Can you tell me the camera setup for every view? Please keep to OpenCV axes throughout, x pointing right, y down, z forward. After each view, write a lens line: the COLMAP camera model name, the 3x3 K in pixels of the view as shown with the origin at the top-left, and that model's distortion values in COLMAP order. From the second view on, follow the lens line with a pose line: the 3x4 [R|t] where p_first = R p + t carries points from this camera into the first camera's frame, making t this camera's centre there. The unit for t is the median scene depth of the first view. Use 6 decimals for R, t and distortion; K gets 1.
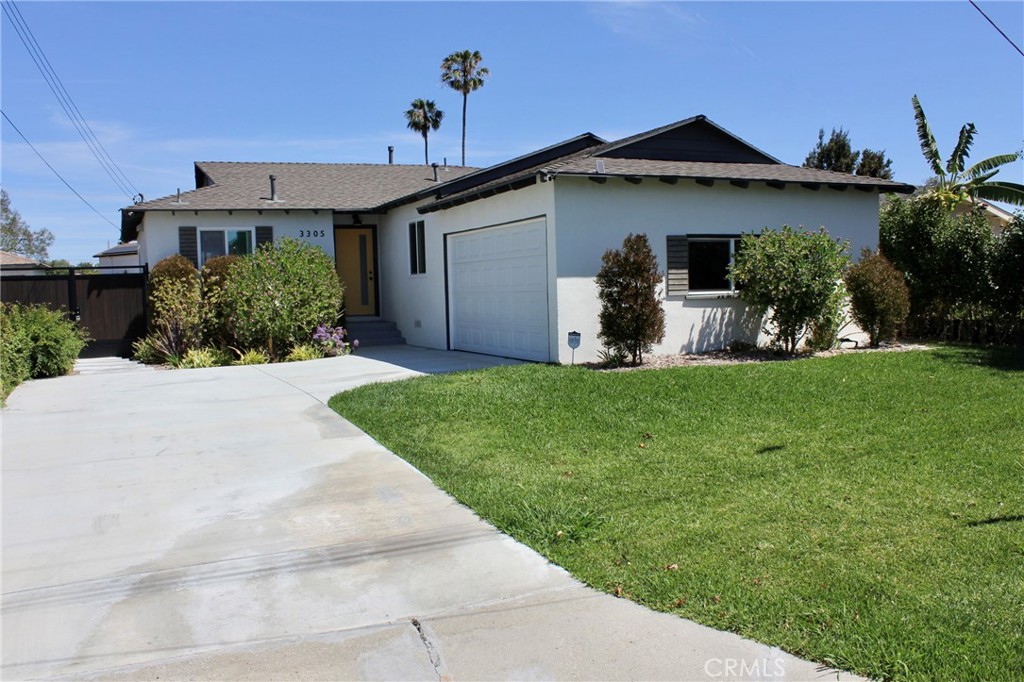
lens RADIAL K [[869.8, 0, 494.7], [0, 869.8, 339.7], [0, 0, 1]] dist [-0.155320, 0.143420]
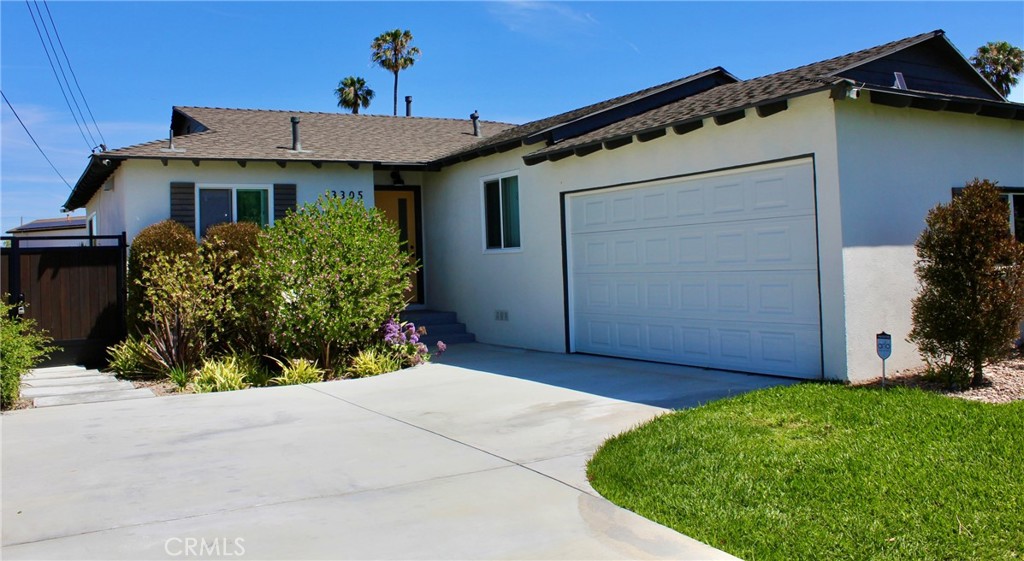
lens RADIAL K [[861.1, 0, 512.1], [0, 861.1, 209.4], [0, 0, 1]] dist [-0.127085, 0.003688]
pose [[0.993842, 0.000284, 0.110803, -0.164615], [0.013511, 0.992224, -0.123729, -0.017507], [-0.109976, 0.124464, 0.986110, 0.270524]]
